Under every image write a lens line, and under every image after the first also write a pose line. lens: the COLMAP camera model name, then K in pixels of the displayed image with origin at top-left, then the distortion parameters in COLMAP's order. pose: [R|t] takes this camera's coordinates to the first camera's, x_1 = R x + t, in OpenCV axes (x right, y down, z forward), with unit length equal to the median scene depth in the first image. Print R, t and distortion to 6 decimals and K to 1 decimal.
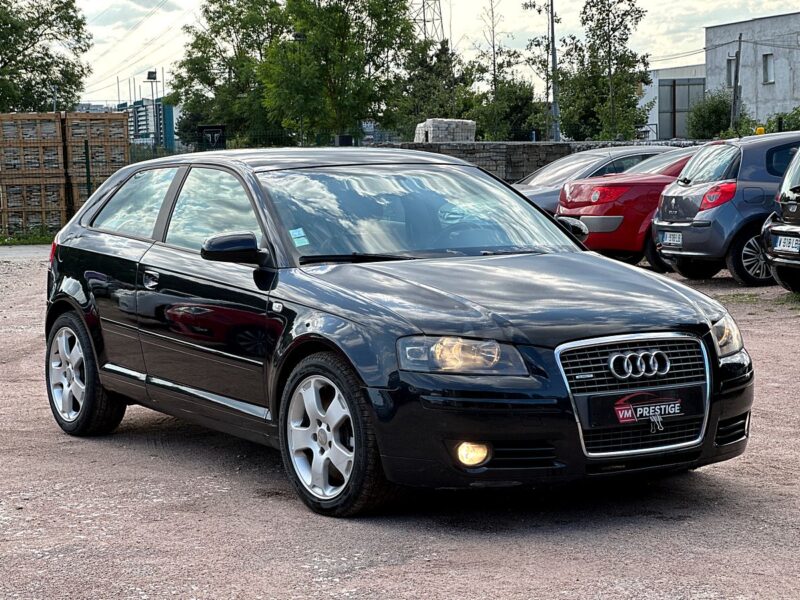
lens RADIAL K [[1815.0, 0, 399.6], [0, 1815.0, 300.5], [0, 0, 1]] dist [0.114610, 0.000000]
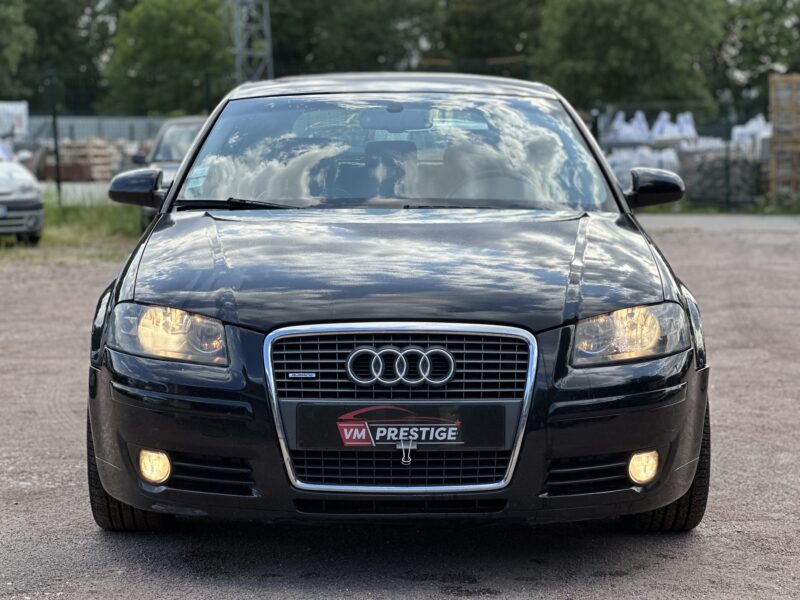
lens RADIAL K [[1815.0, 0, 400.8], [0, 1815.0, 299.8], [0, 0, 1]] dist [0.114610, 0.000000]
pose [[0.880071, 0.075351, -0.468825, 0.461947], [-0.061806, 0.997107, 0.044236, -0.021167], [0.470802, -0.009954, 0.882183, 0.389825]]
